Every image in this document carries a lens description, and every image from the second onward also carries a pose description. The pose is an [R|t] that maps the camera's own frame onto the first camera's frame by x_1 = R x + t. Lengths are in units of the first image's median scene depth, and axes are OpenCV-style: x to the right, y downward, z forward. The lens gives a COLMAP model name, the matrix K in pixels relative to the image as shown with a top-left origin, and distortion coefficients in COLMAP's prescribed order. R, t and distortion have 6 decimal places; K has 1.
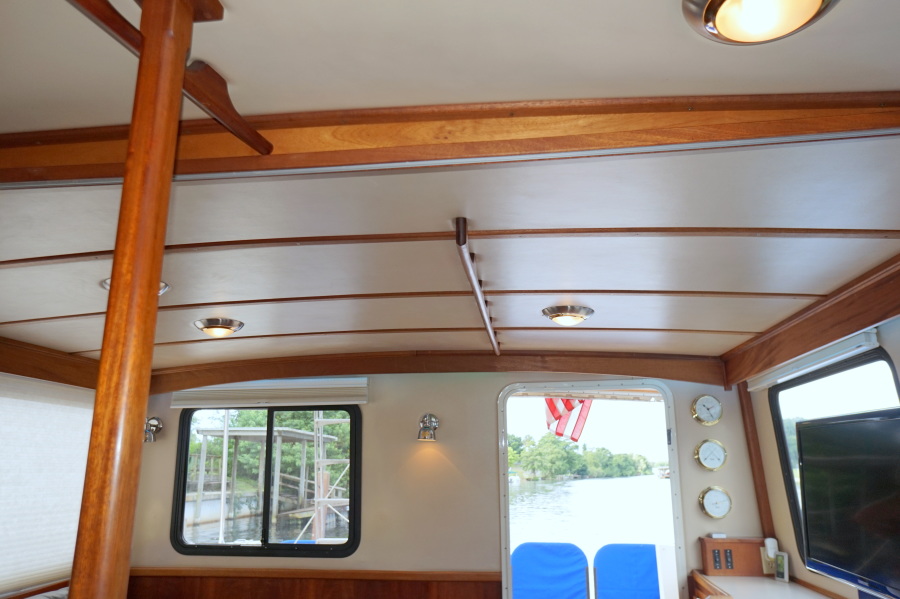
lens RADIAL K [[665.1, 0, 446.9], [0, 665.1, 298.2], [0, 0, 1]] dist [-0.057140, 0.078050]
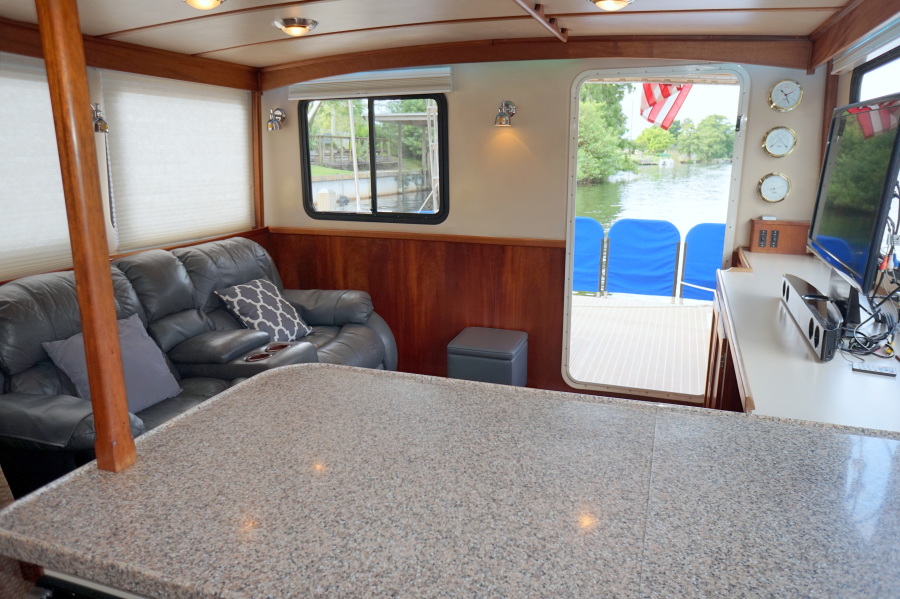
lens RADIAL K [[621.0, 0, 442.5], [0, 621.0, 296.6], [0, 0, 1]] dist [-0.077721, 0.096267]
pose [[0.970856, 0.059894, -0.232058, 0.123665], [0.055013, 0.886723, 0.459015, -0.009454], [0.233264, -0.458404, 0.857586, -0.028794]]
